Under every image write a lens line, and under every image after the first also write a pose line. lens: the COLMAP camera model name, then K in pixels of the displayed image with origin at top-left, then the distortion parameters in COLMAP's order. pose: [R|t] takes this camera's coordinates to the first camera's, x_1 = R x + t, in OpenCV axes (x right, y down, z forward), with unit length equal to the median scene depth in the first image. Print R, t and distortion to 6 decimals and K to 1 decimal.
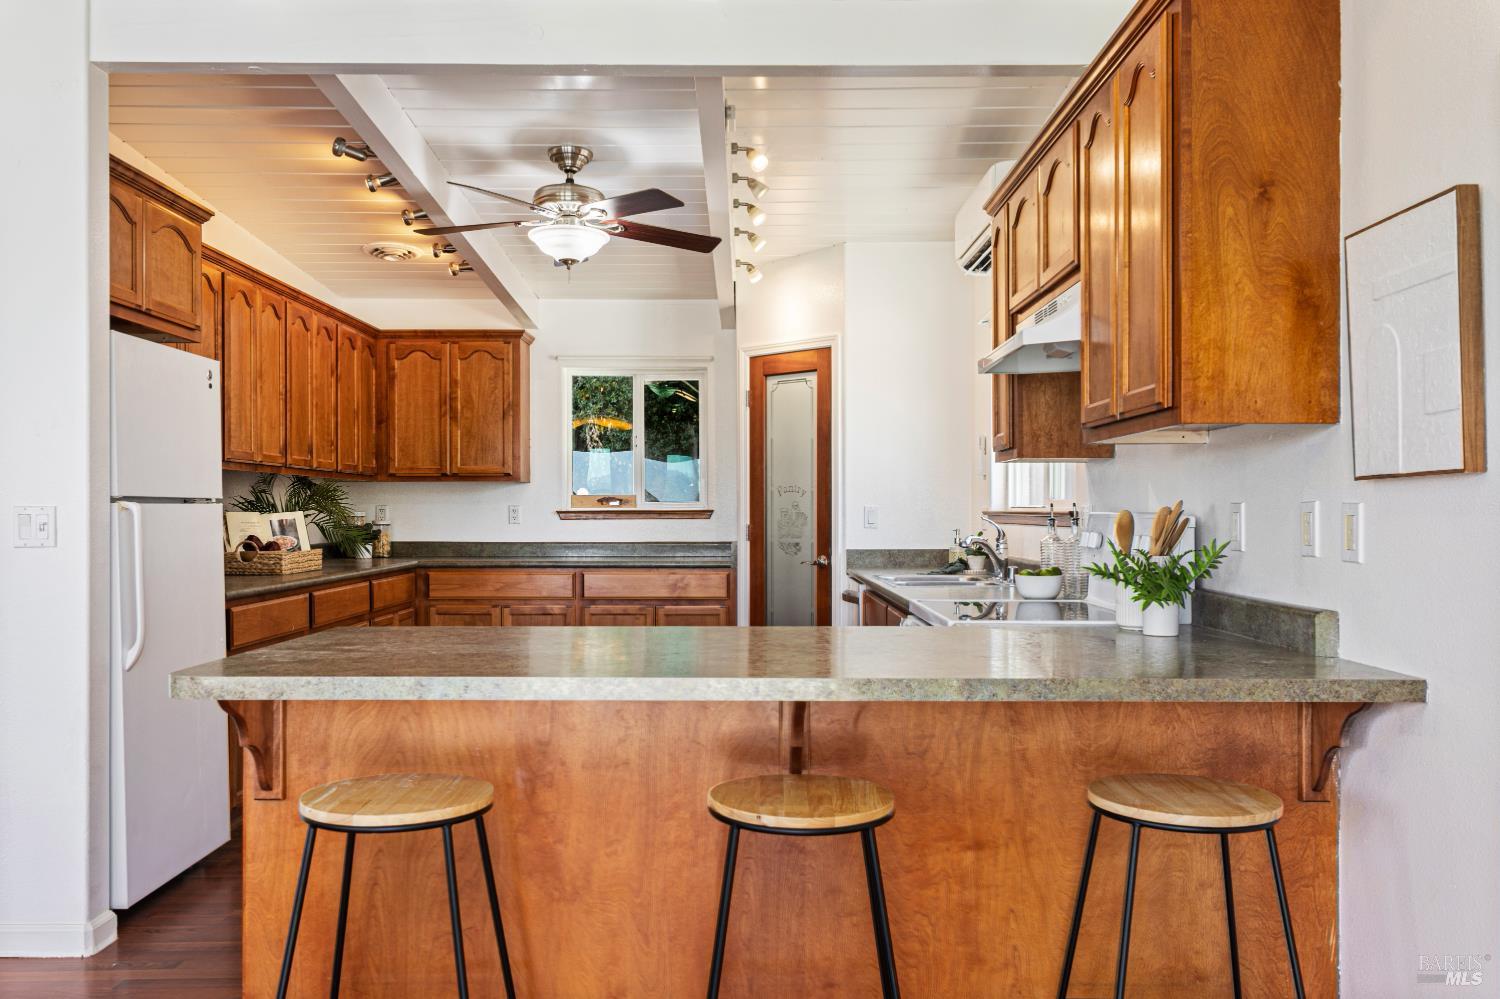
lens RADIAL K [[1209.3, 0, 747.7], [0, 1209.3, 502.7], [0, 0, 1]] dist [-0.001417, 0.000865]
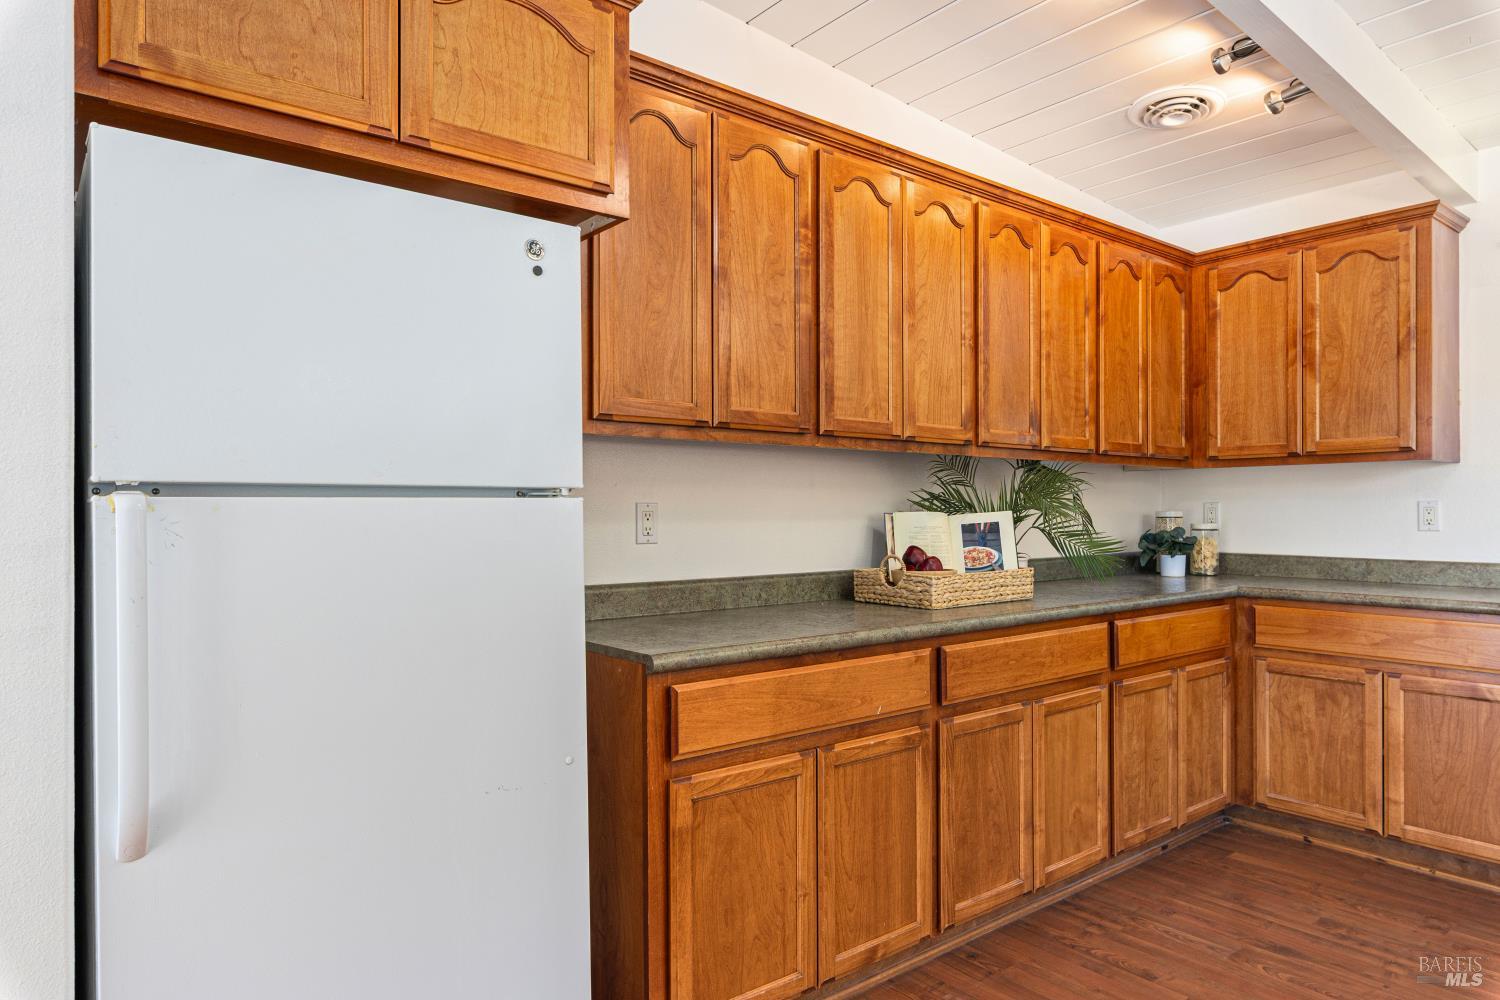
lens RADIAL K [[945.3, 0, 735.4], [0, 945.3, 509.0], [0, 0, 1]] dist [-0.002985, -0.001358]
pose [[0.624681, -0.000082, -0.780880, -0.041504], [0.005526, 0.999975, 0.004315, 0.002424], [0.780860, -0.007011, 0.624666, 0.448371]]
